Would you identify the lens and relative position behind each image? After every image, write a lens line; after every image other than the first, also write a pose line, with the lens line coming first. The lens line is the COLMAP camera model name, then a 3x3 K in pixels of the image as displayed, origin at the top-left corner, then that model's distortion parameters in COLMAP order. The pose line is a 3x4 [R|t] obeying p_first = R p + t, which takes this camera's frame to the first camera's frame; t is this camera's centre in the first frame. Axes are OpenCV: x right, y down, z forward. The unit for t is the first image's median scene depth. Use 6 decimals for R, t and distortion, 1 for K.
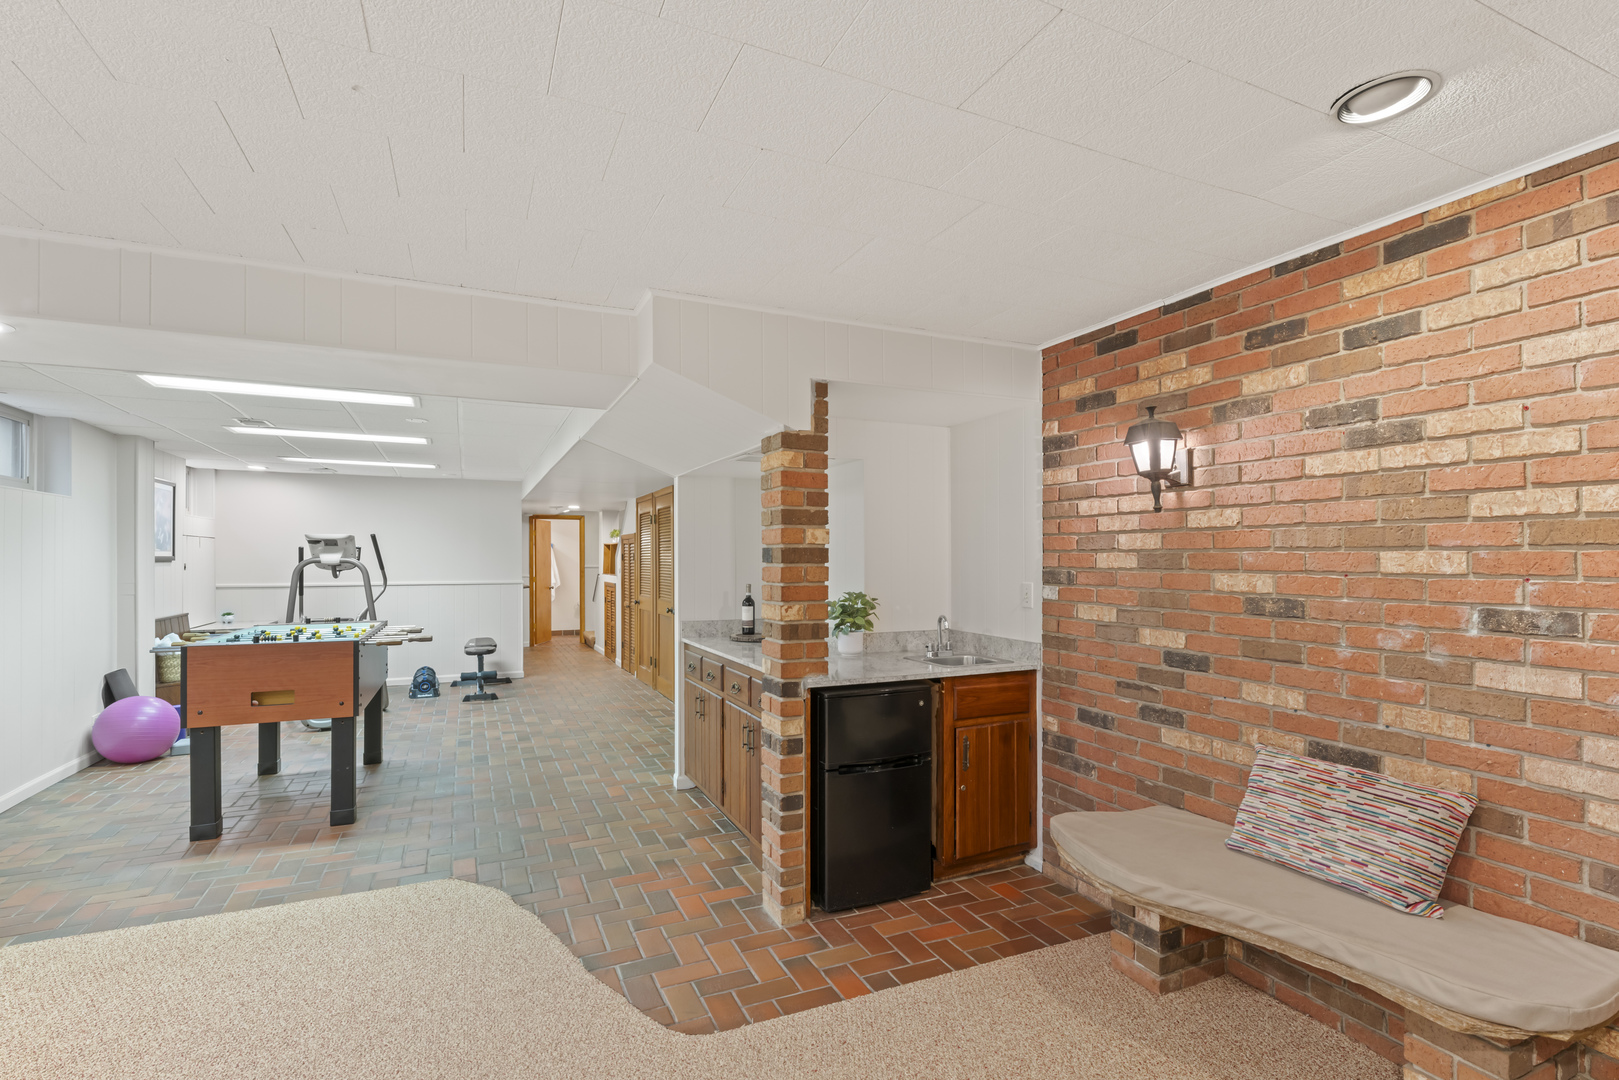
lens RADIAL K [[776.7, 0, 836.0], [0, 776.7, 562.6], [0, 0, 1]] dist [-0.004393, 0.001194]
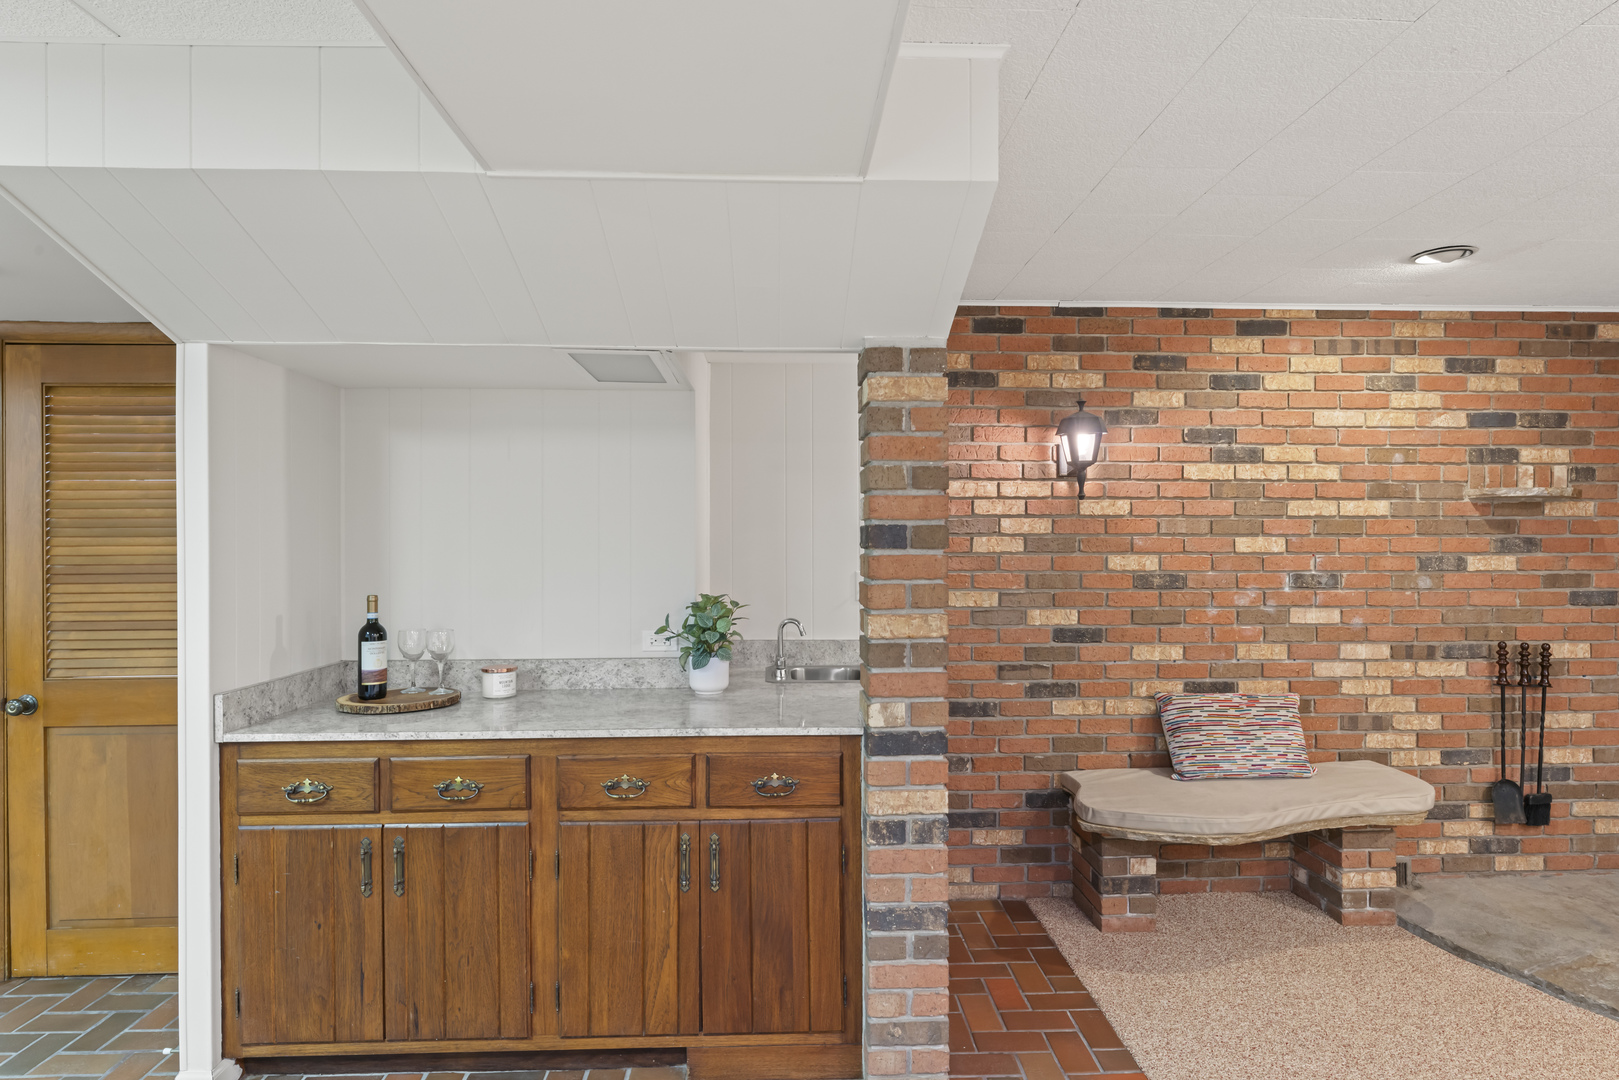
lens RADIAL K [[873.9, 0, 812.5], [0, 873.9, 547.4], [0, 0, 1]] dist [-0.002995, 0.000438]
pose [[0.382138, -0.004877, 0.924092, -0.967692], [0.006433, 0.999976, 0.002617, -0.004567], [-0.924083, 0.004944, 0.382161, 1.001434]]
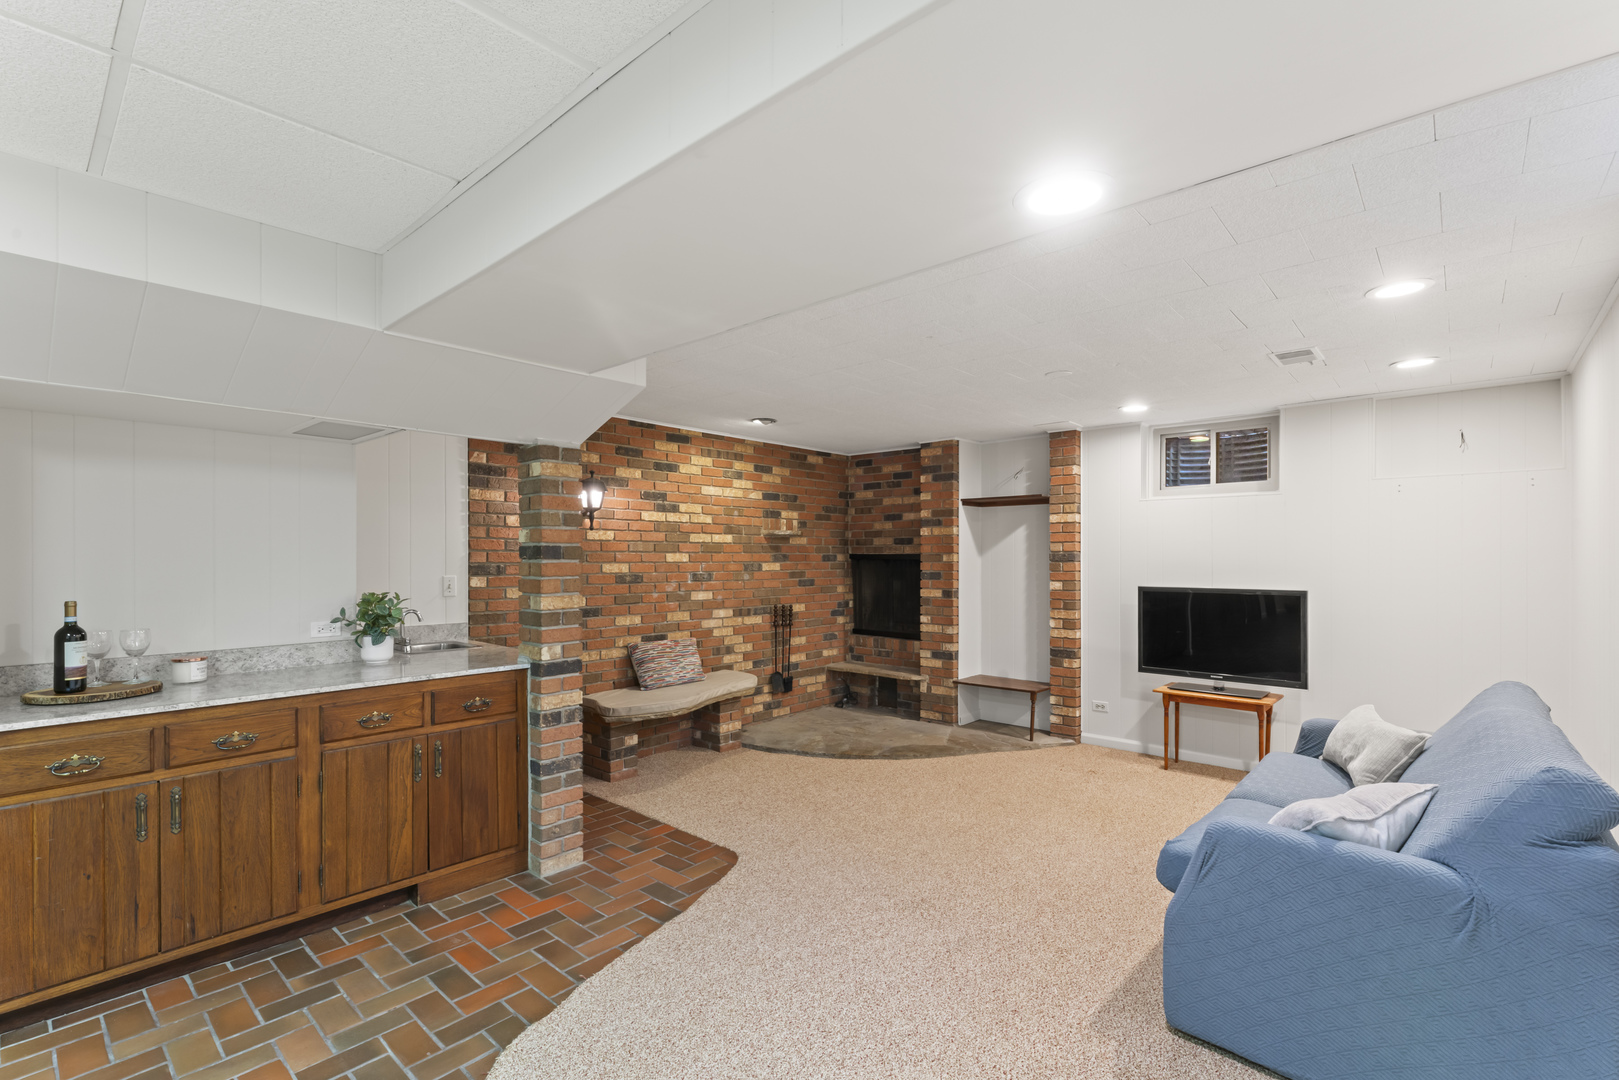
lens RADIAL K [[714.7, 0, 827.2], [0, 714.7, 559.4], [0, 0, 1]] dist [-0.008007, -0.000060]
pose [[-0.412157, -0.002617, 0.911109, -1.494606], [0.005534, 0.999970, 0.005375, -0.004066], [-0.911096, 0.007258, -0.412130, 1.345720]]
